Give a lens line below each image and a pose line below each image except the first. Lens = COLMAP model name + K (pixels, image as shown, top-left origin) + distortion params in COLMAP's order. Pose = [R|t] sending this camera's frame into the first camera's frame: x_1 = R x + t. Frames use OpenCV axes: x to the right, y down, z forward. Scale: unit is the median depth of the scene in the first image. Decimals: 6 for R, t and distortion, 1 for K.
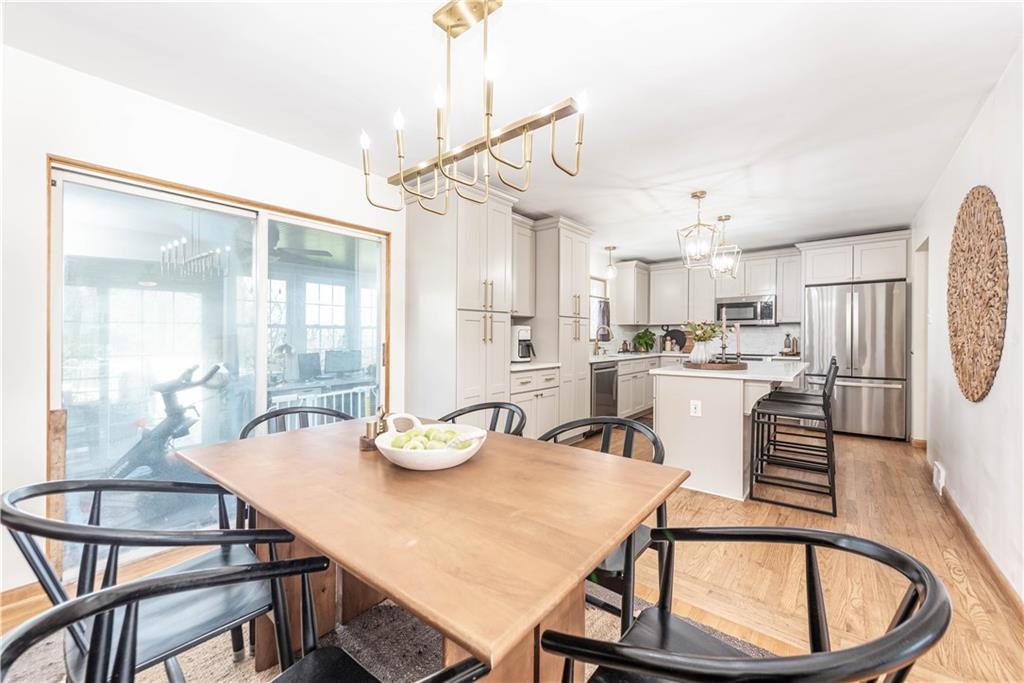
lens RADIAL K [[393.2, 0, 513.6], [0, 393.2, 348.1], [0, 0, 1]] dist [-0.000423, -0.000183]
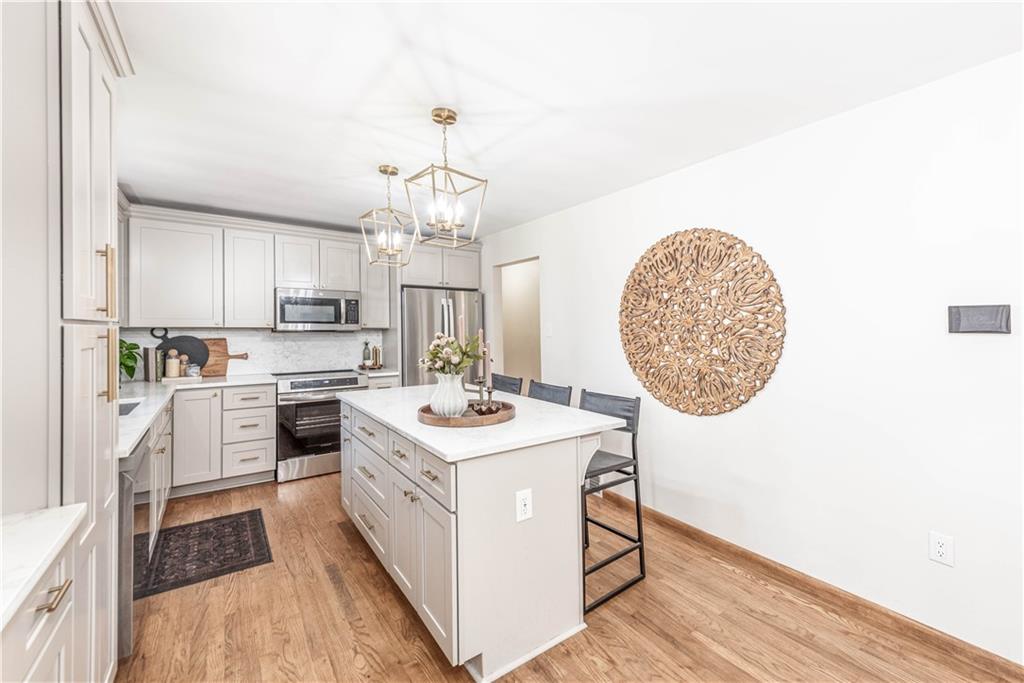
lens RADIAL K [[431.7, 0, 535.6], [0, 431.7, 322.3], [0, 0, 1]] dist [0.011838, 0.000169]
pose [[0.235199, 0.013579, 0.971852, -0.082706], [0.025823, 0.999462, -0.020214, -0.059752], [-0.971604, 0.029850, 0.234721, 0.562274]]
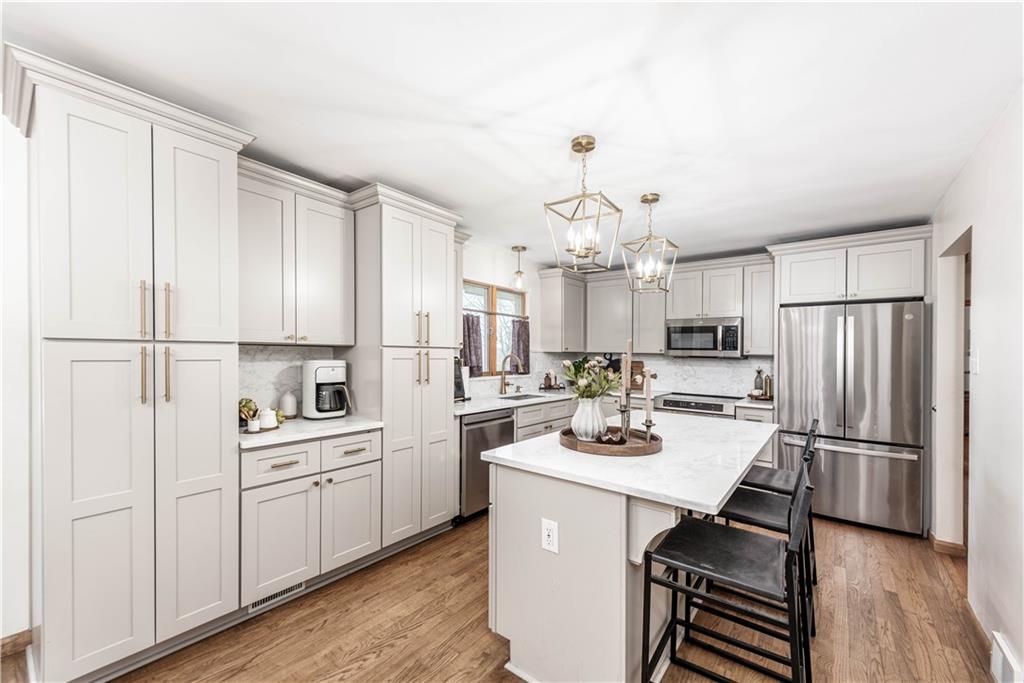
lens RADIAL K [[403.1, 0, 516.8], [0, 403.1, 355.2], [0, 0, 1]] dist [0.002358, 0.000169]
pose [[0.999432, 0.016490, 0.029402, 0.269022], [-0.015871, 0.999650, -0.021168, -0.049509], [-0.029741, 0.020689, 0.999344, 0.312309]]
